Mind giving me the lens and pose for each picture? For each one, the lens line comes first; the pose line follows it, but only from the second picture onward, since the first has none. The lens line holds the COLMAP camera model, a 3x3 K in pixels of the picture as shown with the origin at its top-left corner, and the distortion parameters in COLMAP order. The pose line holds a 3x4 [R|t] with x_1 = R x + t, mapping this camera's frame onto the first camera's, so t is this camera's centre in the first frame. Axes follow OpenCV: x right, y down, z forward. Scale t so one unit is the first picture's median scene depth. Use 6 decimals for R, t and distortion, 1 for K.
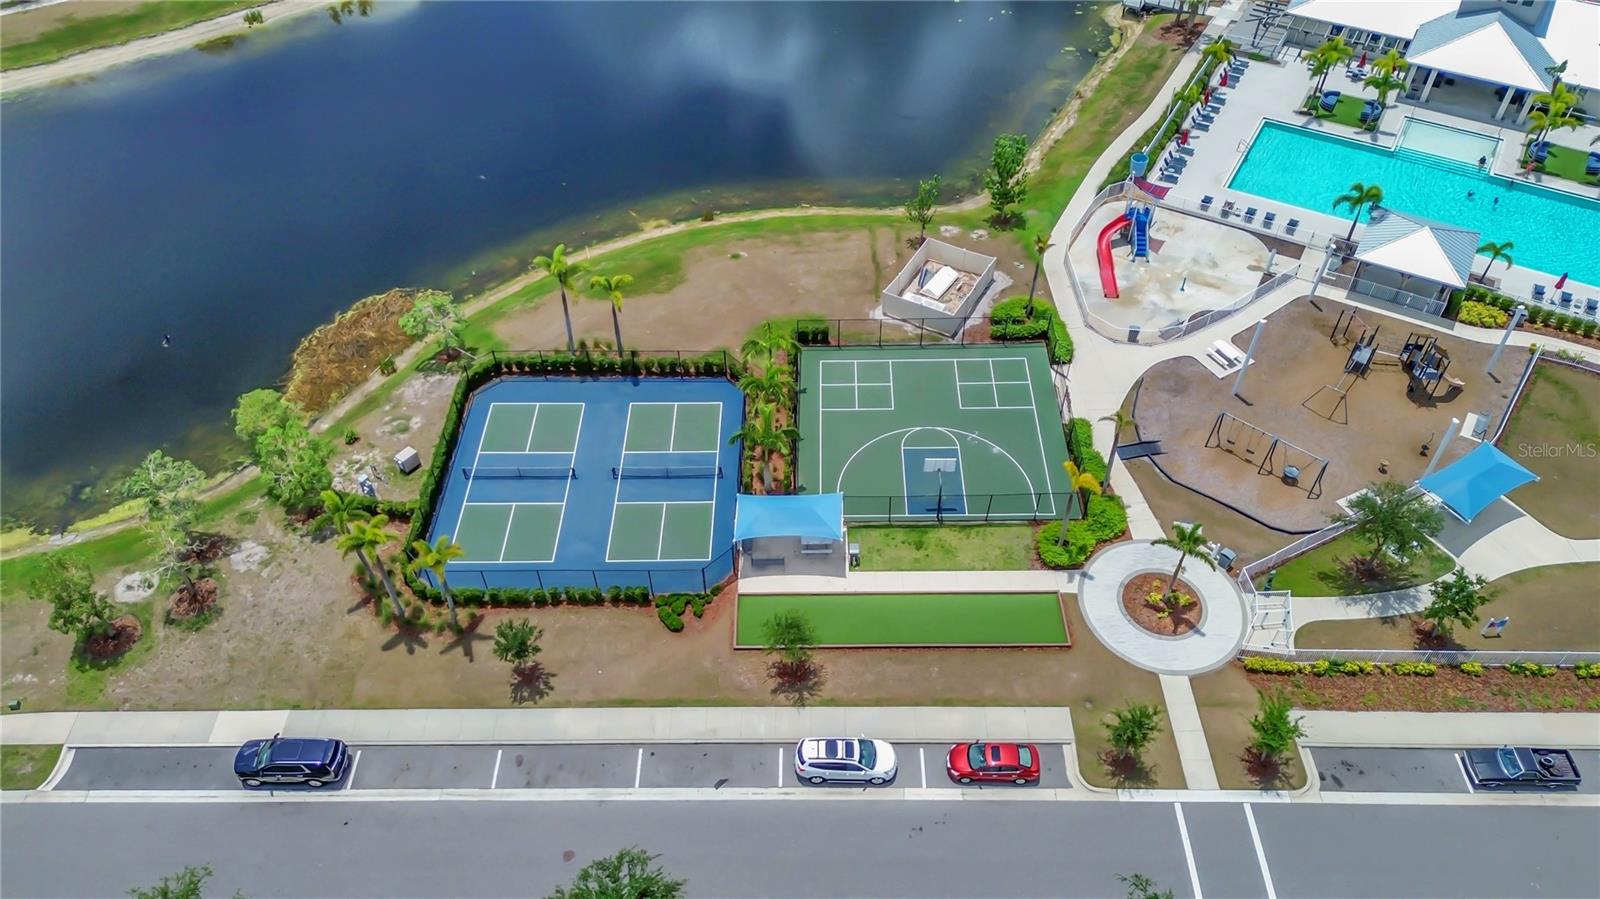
lens RADIAL K [[1115.6, 0, 802.4], [0, 1115.6, 457.8], [0, 0, 1]] dist [0.076343, -0.079495]
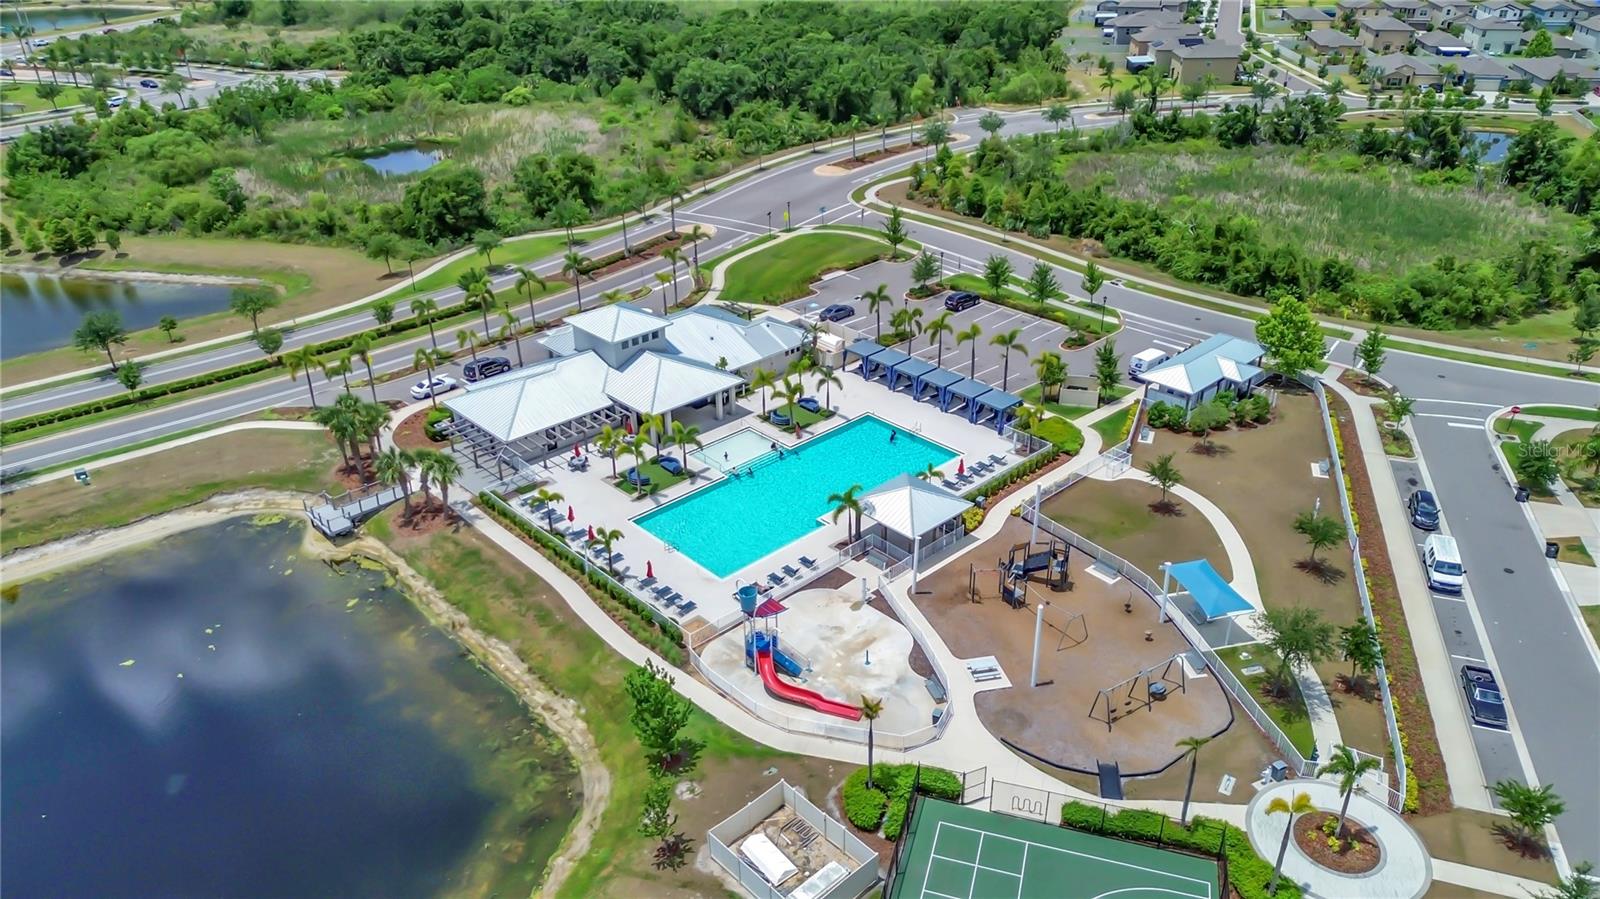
lens RADIAL K [[1115.6, 0, 802.4], [0, 1115.6, 457.8], [0, 0, 1]] dist [0.076343, -0.079495]
pose [[0.292989, -0.447919, 0.844705, -0.382275], [0.706131, 0.697018, 0.124681, -0.428168], [-0.644621, 0.559942, 0.520508, 0.479885]]
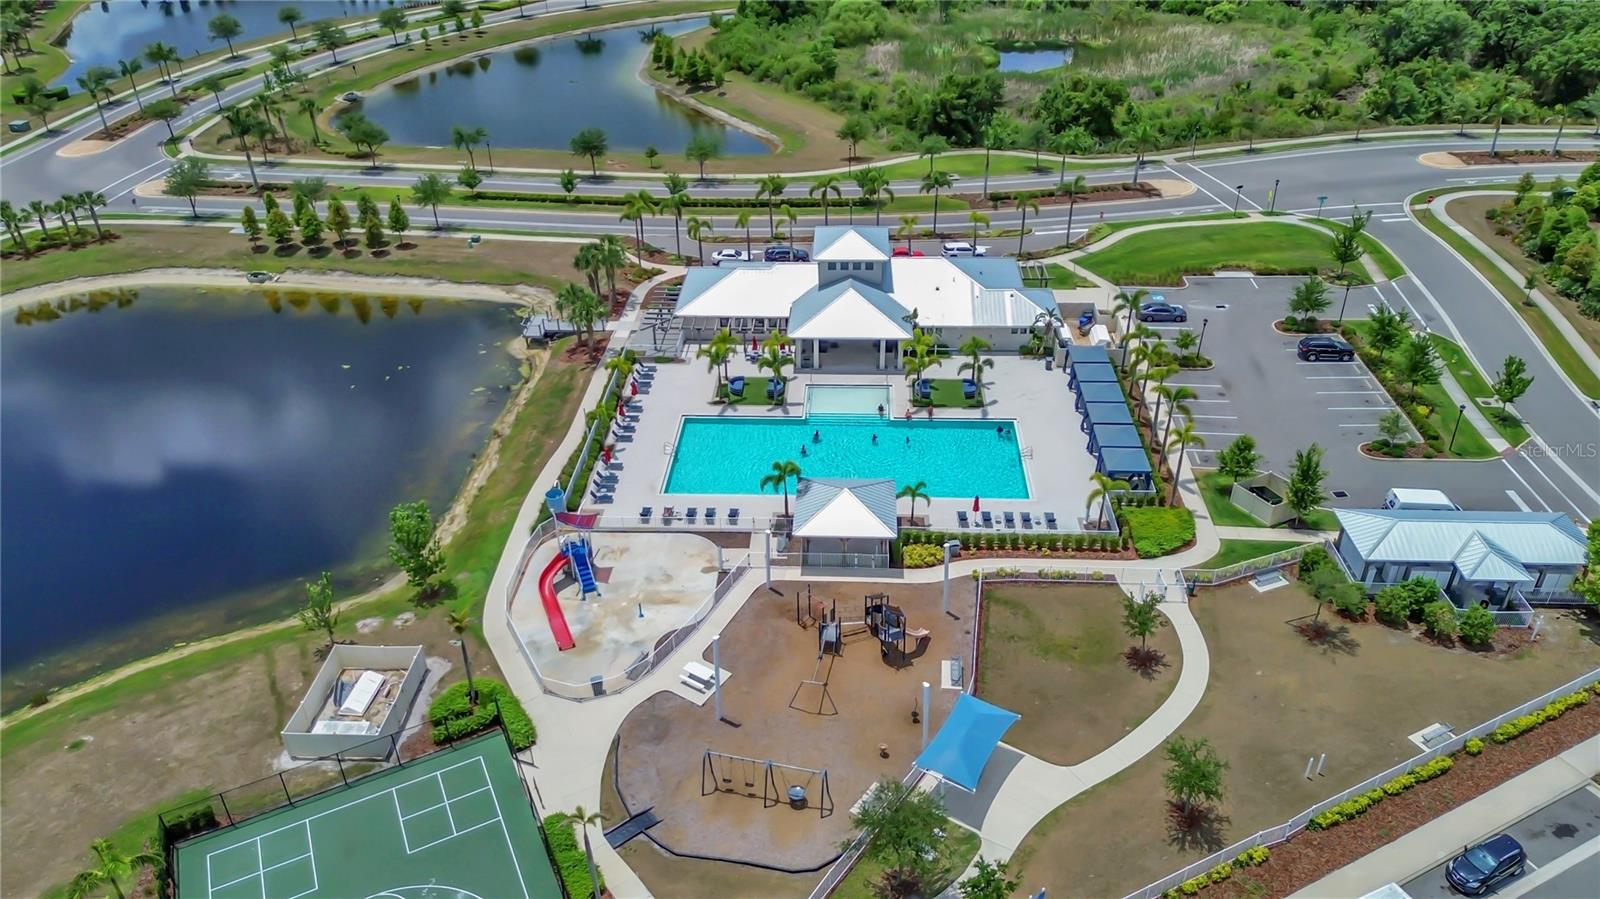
lens RADIAL K [[1115.6, 0, 802.4], [0, 1115.6, 457.8], [0, 0, 1]] dist [0.076343, -0.079495]
pose [[0.890696, -0.245393, 0.382678, 0.142033], [0.335403, 0.922960, -0.188812, -0.054012], [-0.306863, 0.296526, 0.904382, 0.105909]]
